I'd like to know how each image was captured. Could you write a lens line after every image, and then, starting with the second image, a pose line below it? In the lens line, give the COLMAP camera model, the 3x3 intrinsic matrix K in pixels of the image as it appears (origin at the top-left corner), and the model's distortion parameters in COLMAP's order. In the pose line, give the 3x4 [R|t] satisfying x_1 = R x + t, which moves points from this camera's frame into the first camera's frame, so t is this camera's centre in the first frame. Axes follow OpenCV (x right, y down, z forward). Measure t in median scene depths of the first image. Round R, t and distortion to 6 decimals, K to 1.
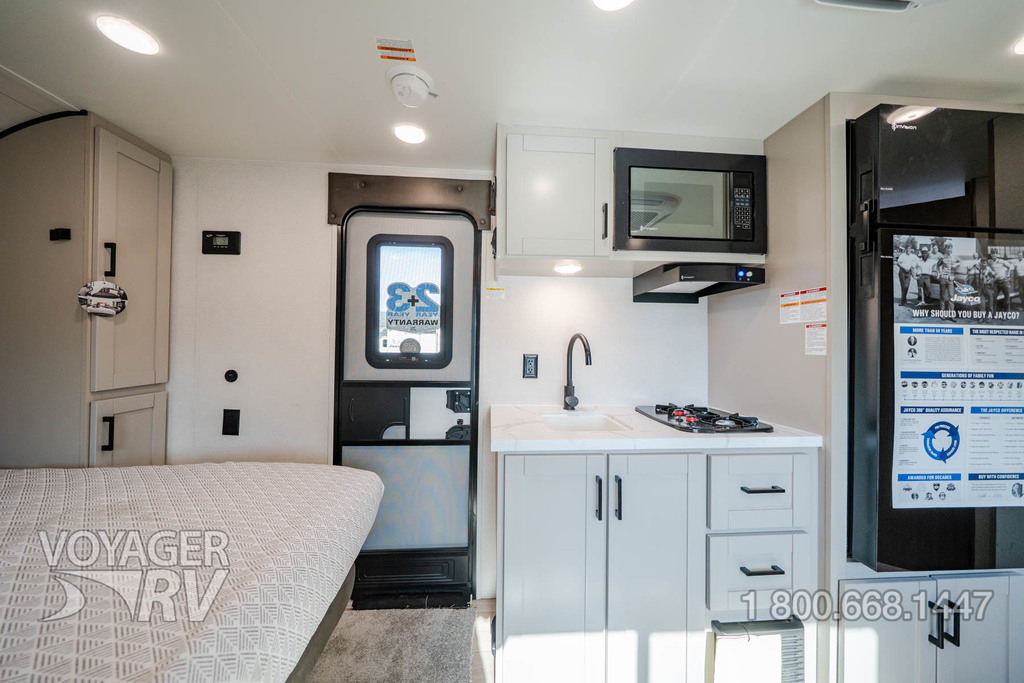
lens RADIAL K [[353.3, 0, 513.1], [0, 353.3, 340.9], [0, 0, 1]] dist [-0.005389, 0.000013]
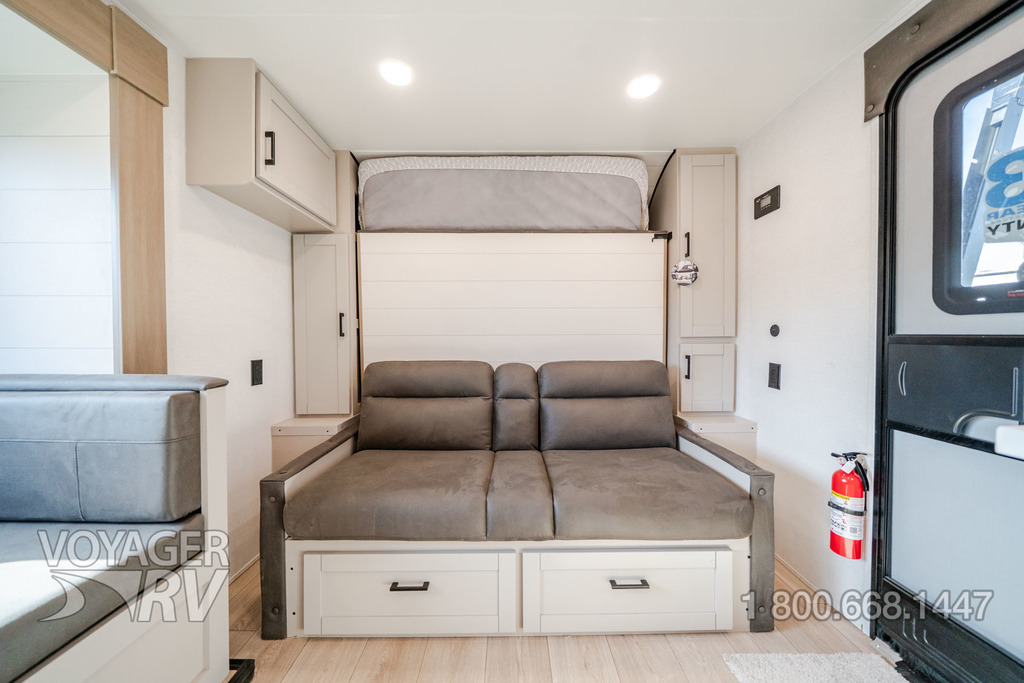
lens RADIAL K [[353.3, 0, 513.1], [0, 353.3, 340.9], [0, 0, 1]] dist [-0.005389, 0.000013]
pose [[-0.061594, 0.004753, -0.998090, 0.320651], [0.011704, 0.999923, 0.004039, 0.142872], [0.998033, -0.011433, -0.061645, 0.377419]]
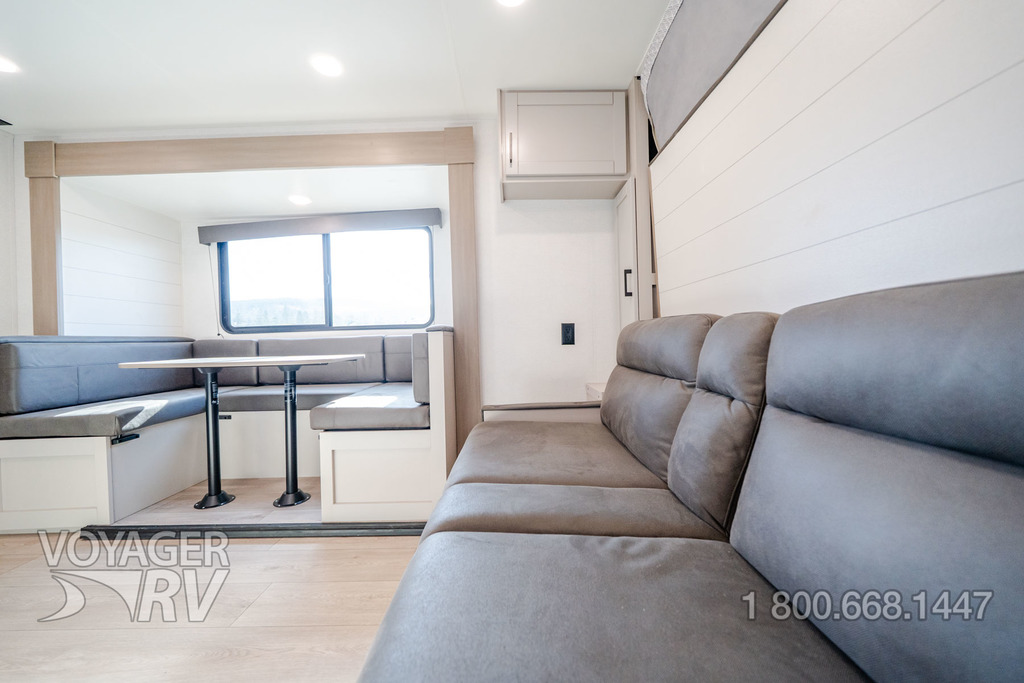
lens RADIAL K [[366.6, 0, 512.0], [0, 366.6, 341.5], [0, 0, 1]] dist [-0.008944, 0.000157]
pose [[-0.997635, 0.014980, 0.067078, -0.740308], [0.014922, 0.999888, -0.001357, 0.278797], [-0.067090, -0.000353, -0.997747, 0.927684]]
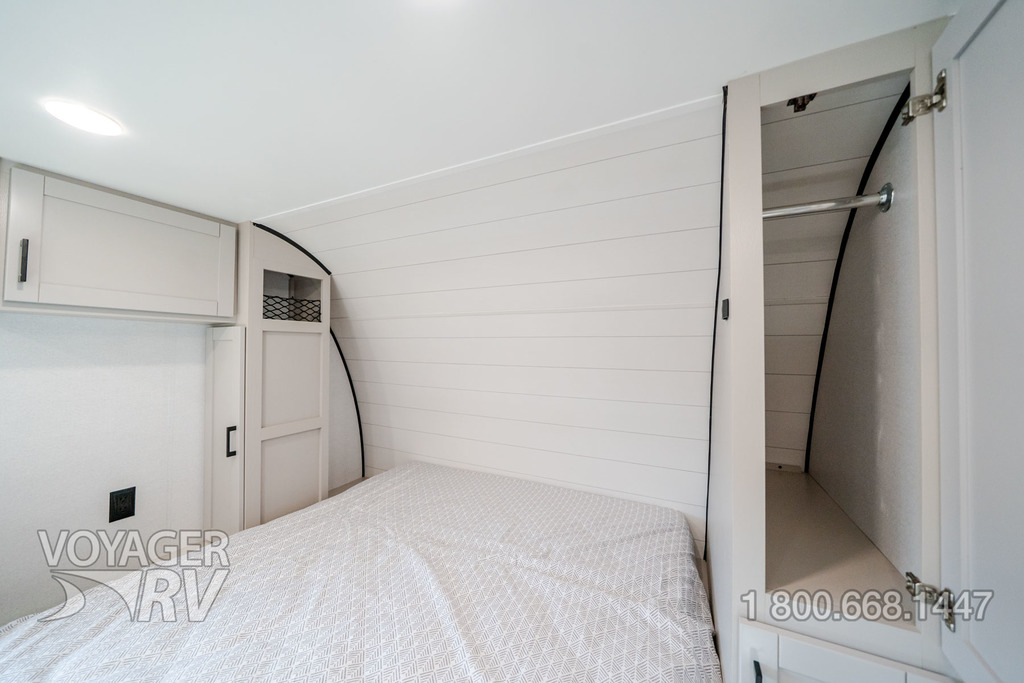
lens RADIAL K [[353.3, 0, 513.1], [0, 353.3, 340.9], [0, 0, 1]] dist [-0.005389, 0.000013]
pose [[-0.508983, -0.023744, -0.860449, -0.547142], [-0.003218, 0.999665, -0.025682, -0.223914], [0.860771, -0.010303, -0.508889, 0.958832]]
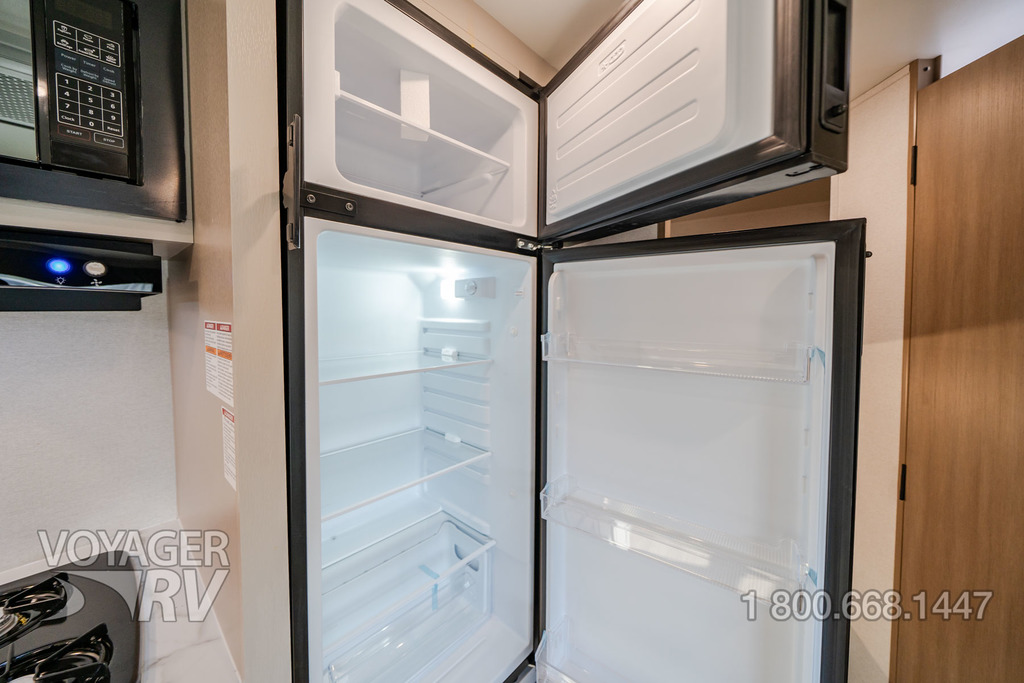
lens RADIAL K [[361.1, 0, 511.4], [0, 361.1, 316.0], [0, 0, 1]] dist [-0.002332, -0.000126]
pose [[0.718510, -0.027827, 0.694960, 0.736118], [0.000123, 0.999204, 0.039882, -0.158185], [-0.695517, -0.028571, 0.717942, 0.435271]]
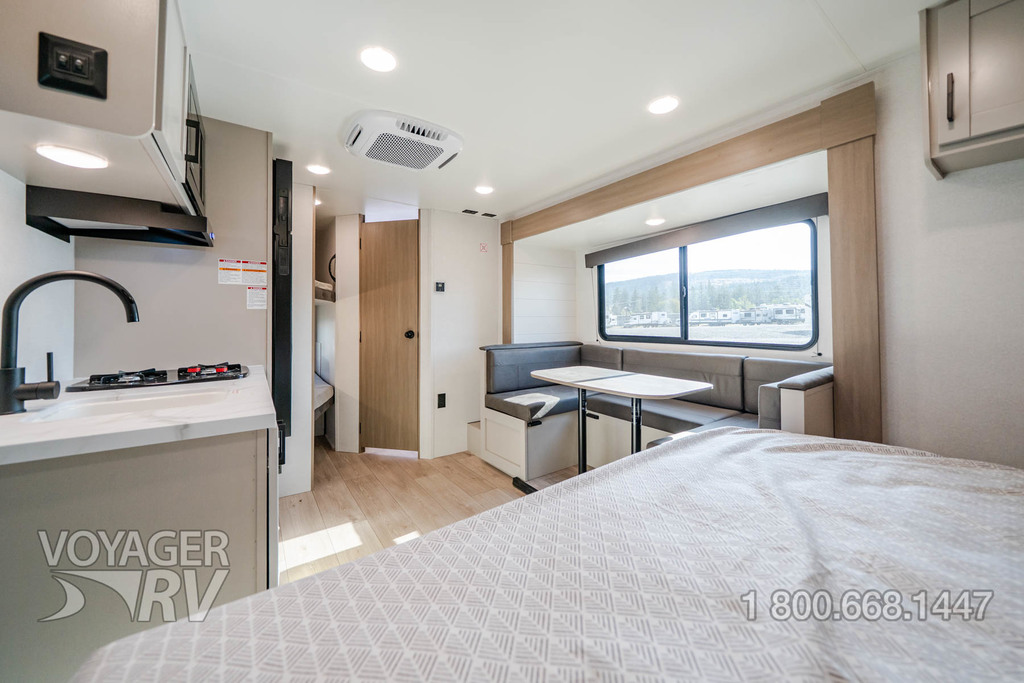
lens RADIAL K [[373.7, 0, 511.5], [0, 373.7, 313.8], [0, 0, 1]] dist [-0.000942, -0.003479]
pose [[-0.515792, 0.003299, 0.856707, -0.847775], [-0.009356, 0.999911, -0.009483, 0.057908], [-0.856662, -0.012907, -0.515716, 0.817168]]
